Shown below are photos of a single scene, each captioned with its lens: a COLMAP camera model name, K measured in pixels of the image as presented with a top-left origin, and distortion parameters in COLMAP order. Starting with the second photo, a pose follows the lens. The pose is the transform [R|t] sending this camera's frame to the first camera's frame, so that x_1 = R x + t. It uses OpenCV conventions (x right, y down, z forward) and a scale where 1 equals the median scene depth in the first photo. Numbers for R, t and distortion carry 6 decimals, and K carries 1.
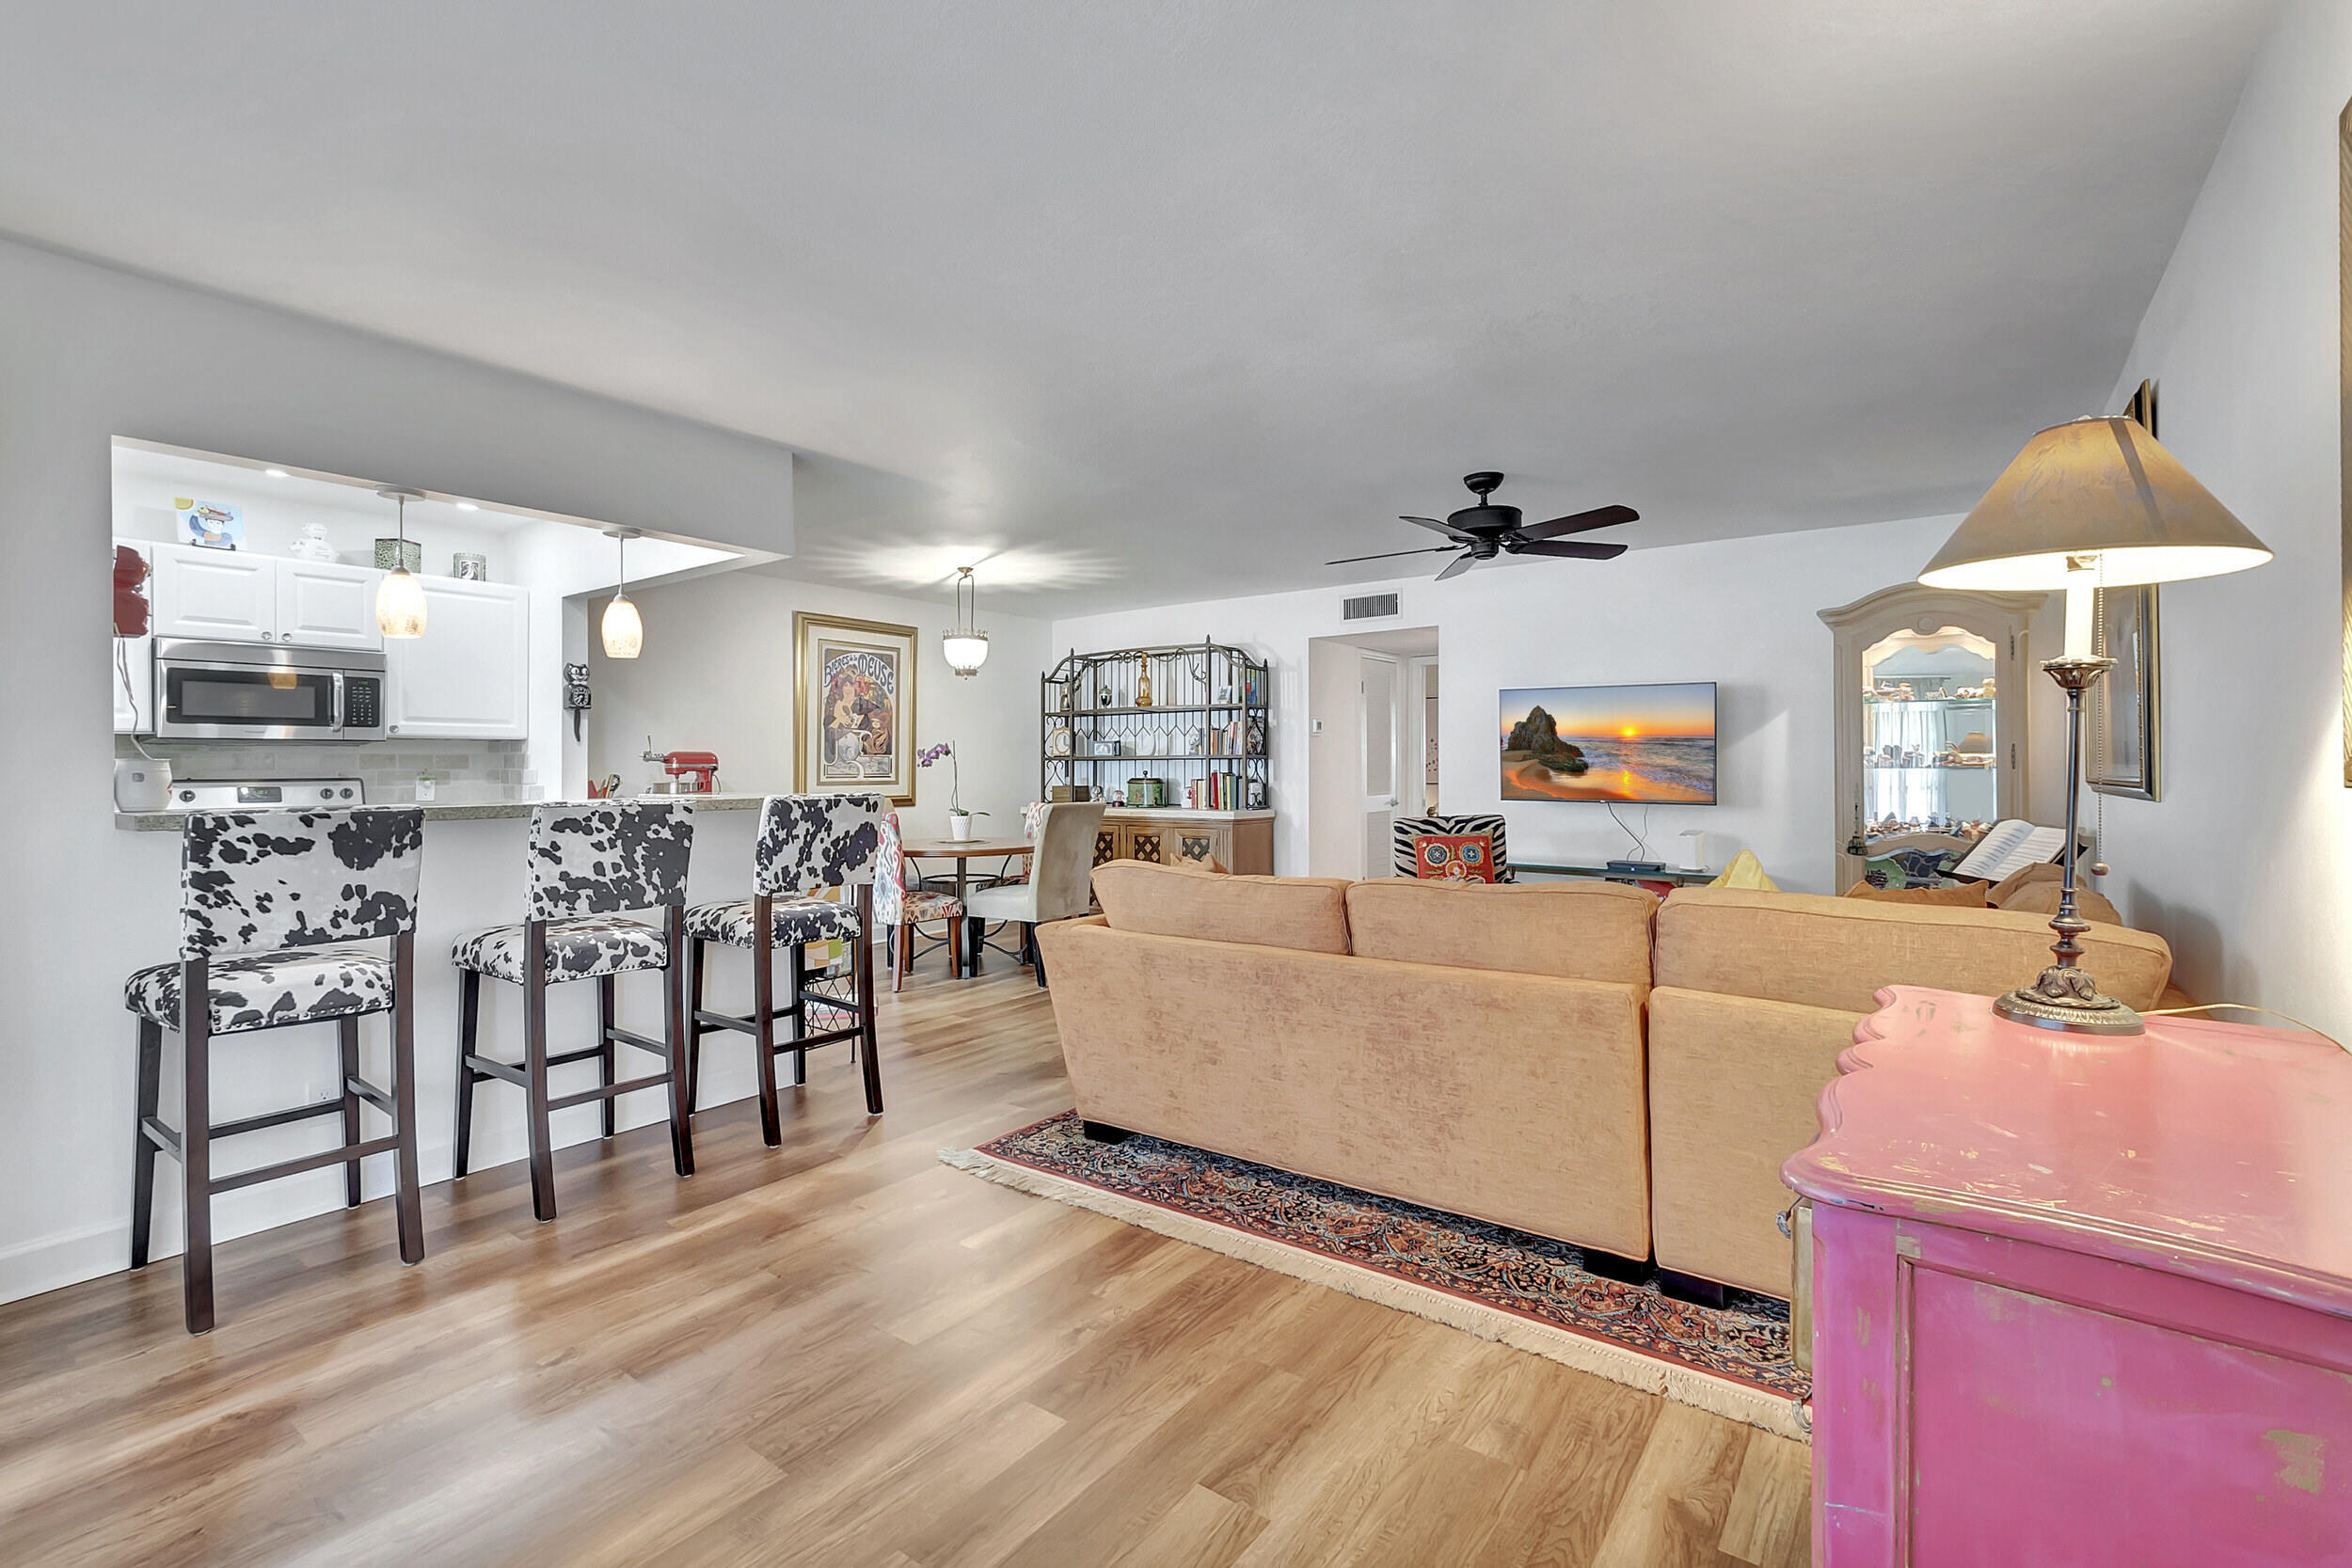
lens RADIAL K [[1031.3, 0, 1168.4], [0, 1031.3, 760.9], [0, 0, 1]] dist [-0.002069, -0.000192]
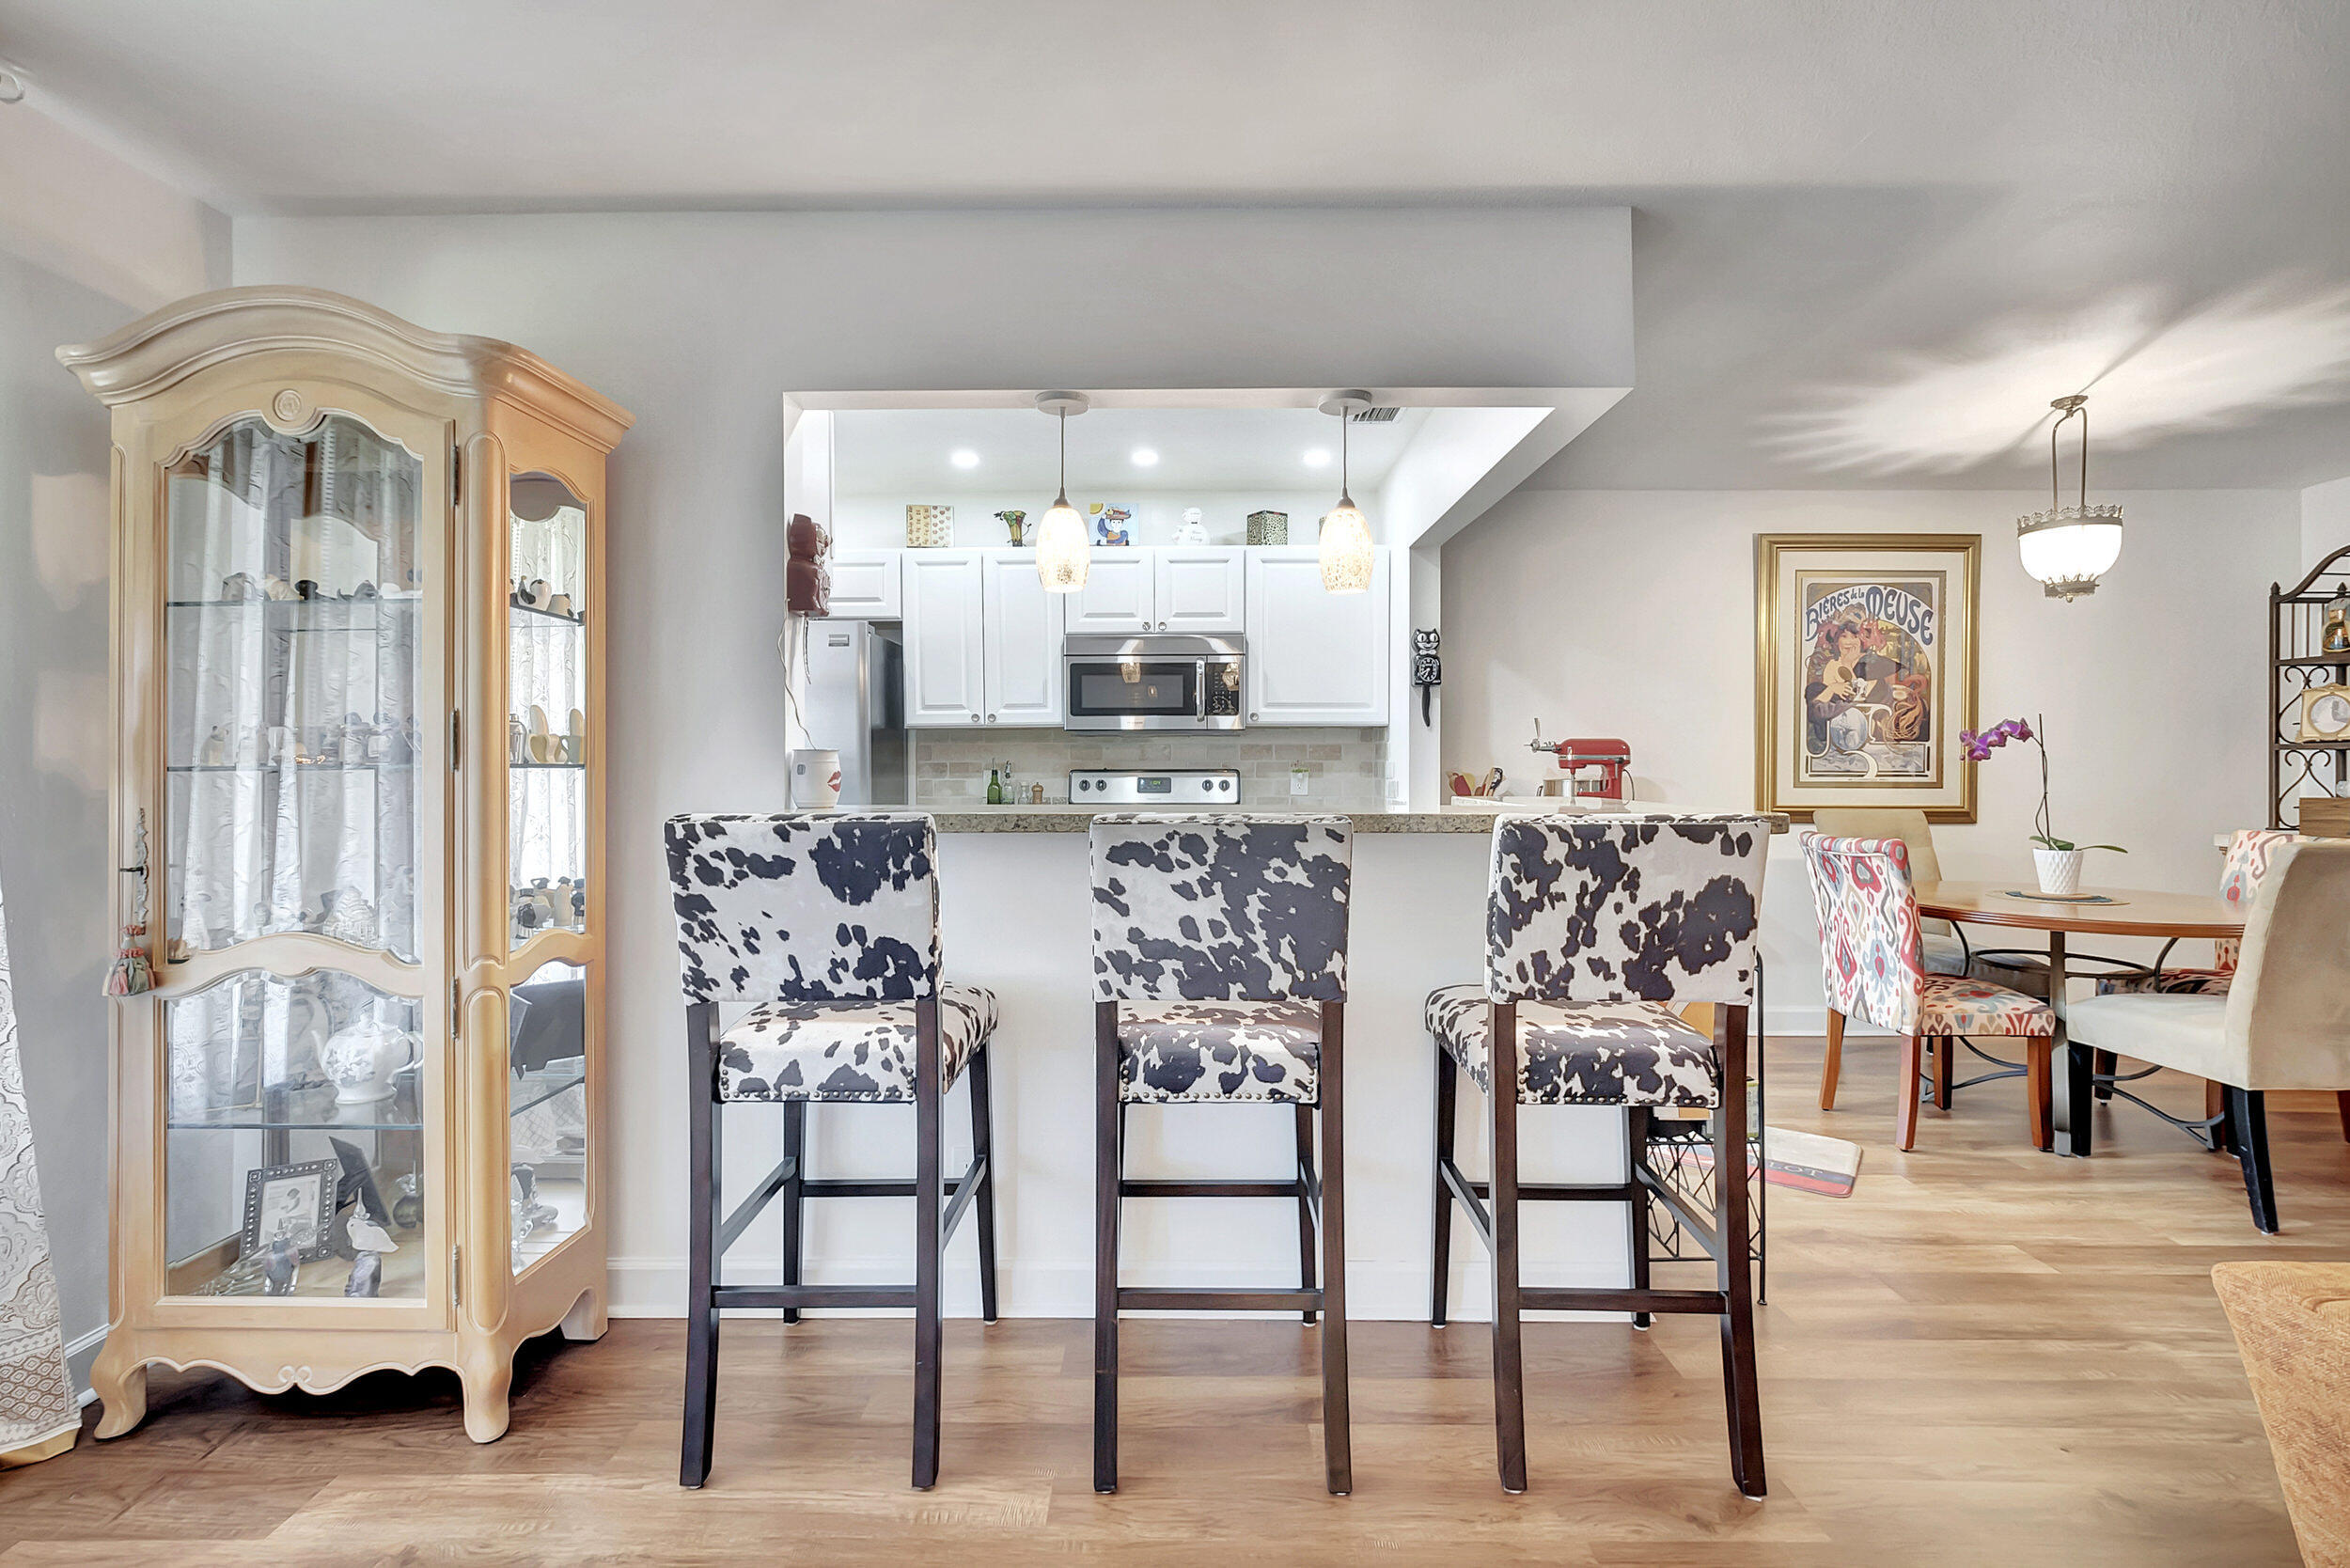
lens RADIAL K [[1050.9, 0, 1176.0], [0, 1050.9, 757.1], [0, 0, 1]] dist [0.000403, 0.000007]
pose [[0.594986, 0.001536, -0.803734, -0.030973], [0.001619, 0.999994, 0.003110, 0.001237], [0.803734, -0.003151, 0.594980, 0.297849]]
